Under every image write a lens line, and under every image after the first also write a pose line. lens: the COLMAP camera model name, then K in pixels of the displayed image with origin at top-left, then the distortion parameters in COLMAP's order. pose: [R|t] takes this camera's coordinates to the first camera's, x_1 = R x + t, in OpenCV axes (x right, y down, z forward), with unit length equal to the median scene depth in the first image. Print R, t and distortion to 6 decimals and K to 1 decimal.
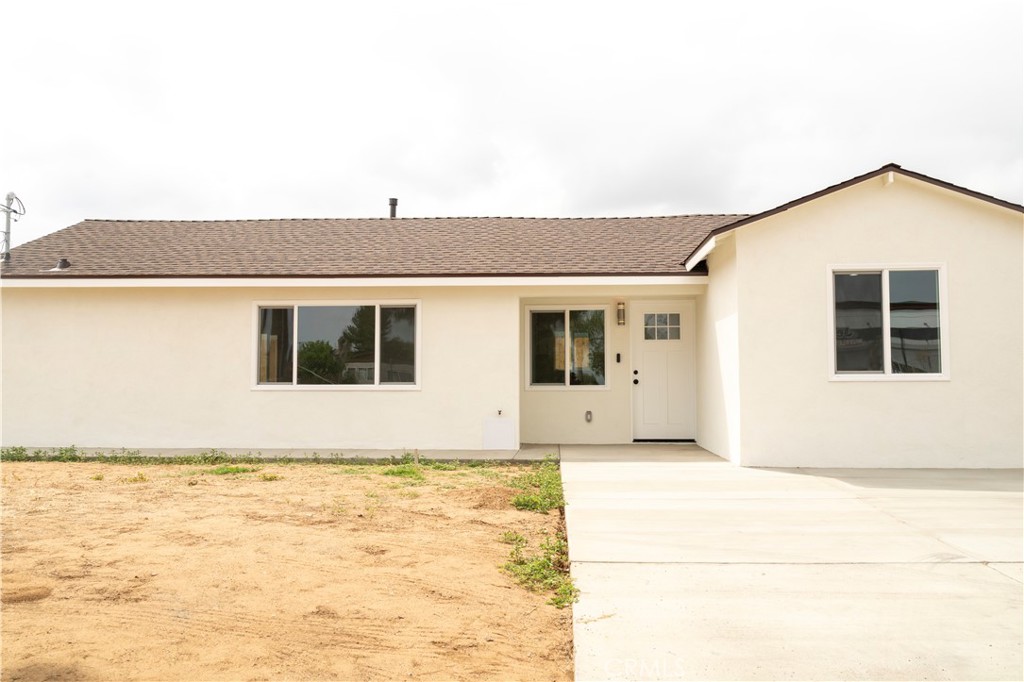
lens RADIAL K [[832.5, 0, 507.4], [0, 832.5, 341.9], [0, 0, 1]] dist [-0.004220, -0.006113]
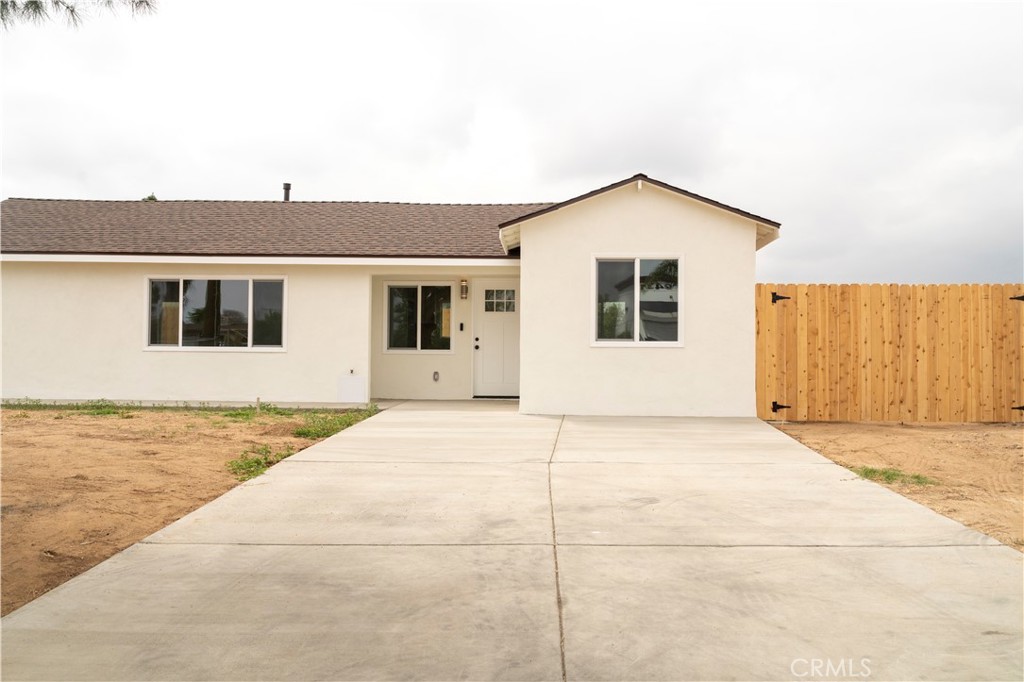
lens RADIAL K [[832.5, 0, 507.4], [0, 832.5, 341.9], [0, 0, 1]] dist [-0.004220, -0.006113]
pose [[0.999263, 0.009776, 0.037123, 0.161615], [-0.011122, 0.999283, 0.036205, -0.003004], [-0.036742, -0.036591, 0.998655, -0.190289]]
